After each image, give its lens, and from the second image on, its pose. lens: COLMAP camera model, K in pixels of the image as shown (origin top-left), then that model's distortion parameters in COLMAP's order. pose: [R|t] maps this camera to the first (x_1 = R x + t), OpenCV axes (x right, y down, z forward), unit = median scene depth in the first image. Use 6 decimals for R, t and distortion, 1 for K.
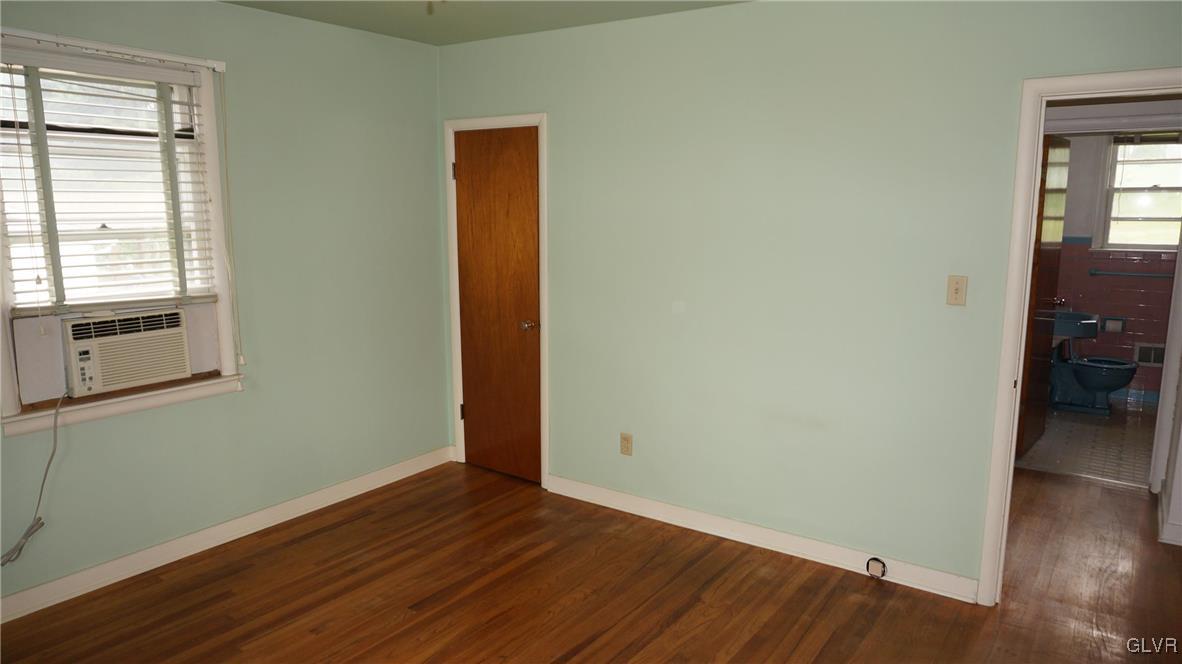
lens RADIAL K [[788.5, 0, 591.0], [0, 788.5, 332.0], [0, 0, 1]] dist [-0.053847, 0.031568]
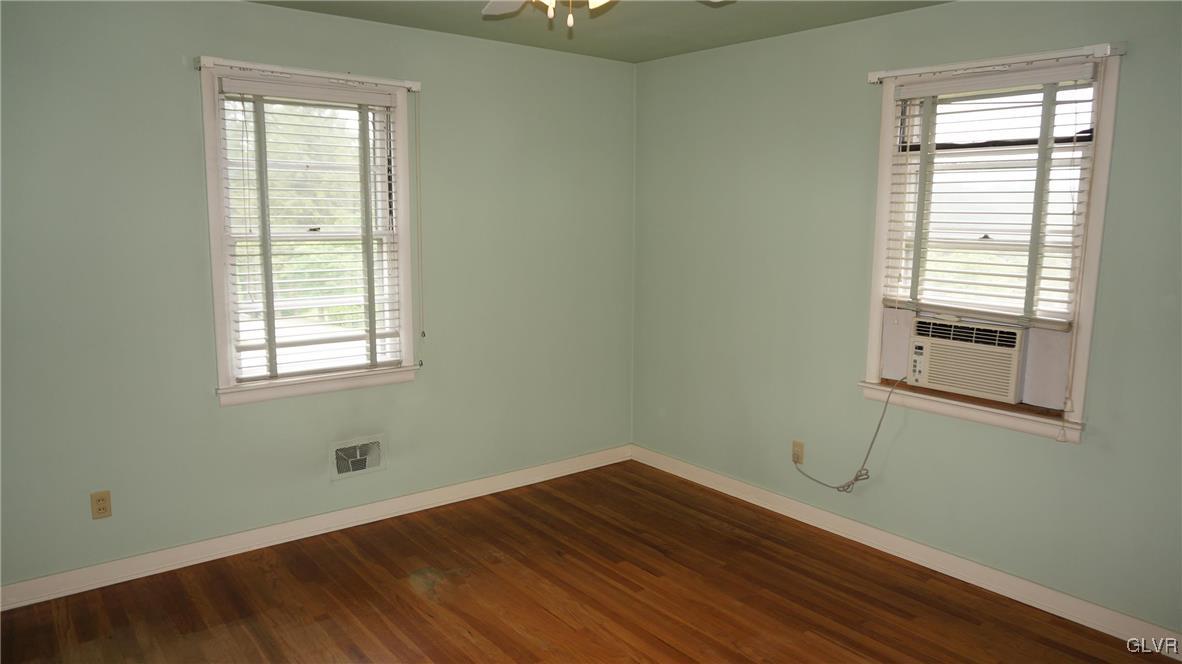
lens RADIAL K [[788.5, 0, 591.0], [0, 788.5, 332.0], [0, 0, 1]] dist [-0.053847, 0.031568]
pose [[-0.277151, 0.137509, -0.950936, 0.533924], [-0.167165, 0.967711, 0.188655, -0.126259], [0.946173, 0.211249, -0.245215, 0.813843]]
